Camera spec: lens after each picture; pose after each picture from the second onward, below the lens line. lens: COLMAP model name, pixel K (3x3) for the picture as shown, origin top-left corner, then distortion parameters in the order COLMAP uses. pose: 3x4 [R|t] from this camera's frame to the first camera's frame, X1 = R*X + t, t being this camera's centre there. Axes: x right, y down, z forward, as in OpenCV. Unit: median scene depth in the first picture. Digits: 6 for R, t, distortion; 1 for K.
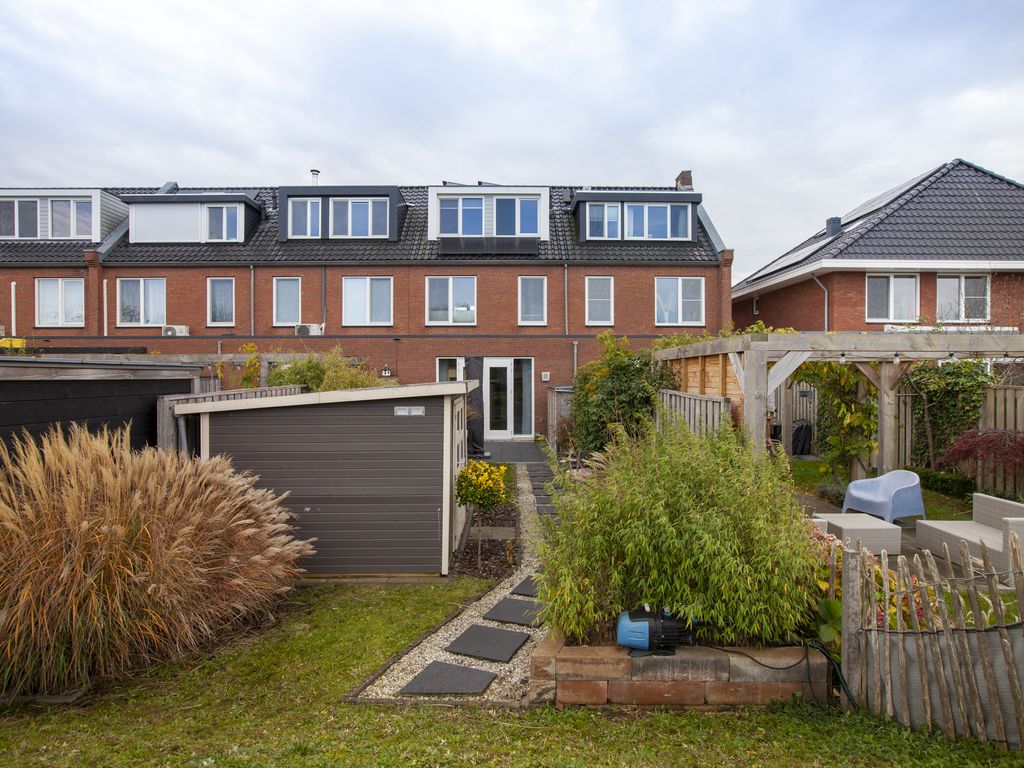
lens RADIAL K [[577.5, 0, 512.0], [0, 577.5, 384.0], [0, 0, 1]] dist [-0.003187, -0.000209]
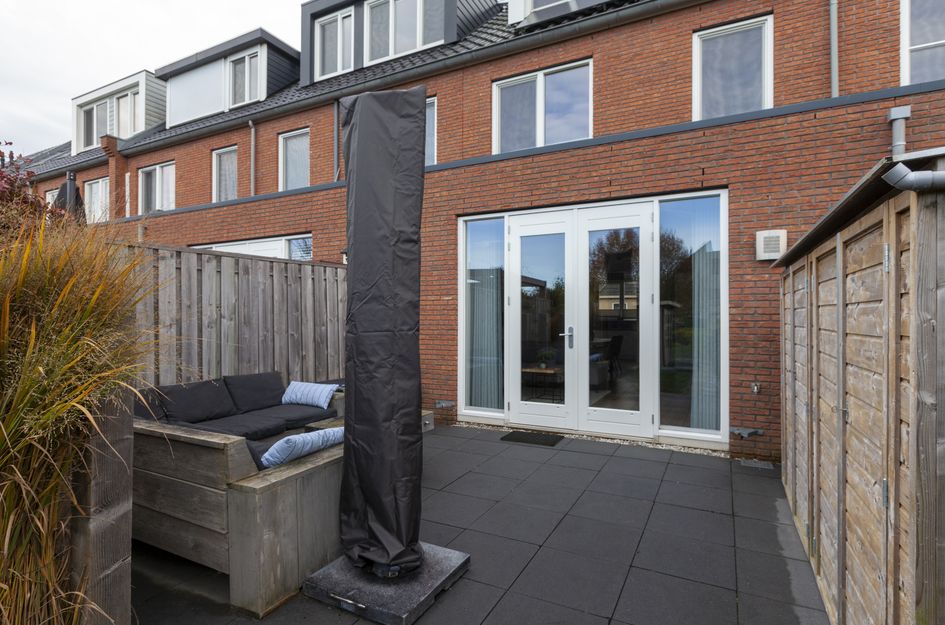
lens RADIAL K [[480.9, 0, 472.5], [0, 480.9, 312.5], [0, 0, 1]] dist [0.005340, 0.000695]
pose [[0.880496, -0.005964, -0.474016, 0.035260], [-0.001499, 0.999881, -0.015364, 0.022956], [0.474052, 0.014238, 0.880382, 0.617334]]
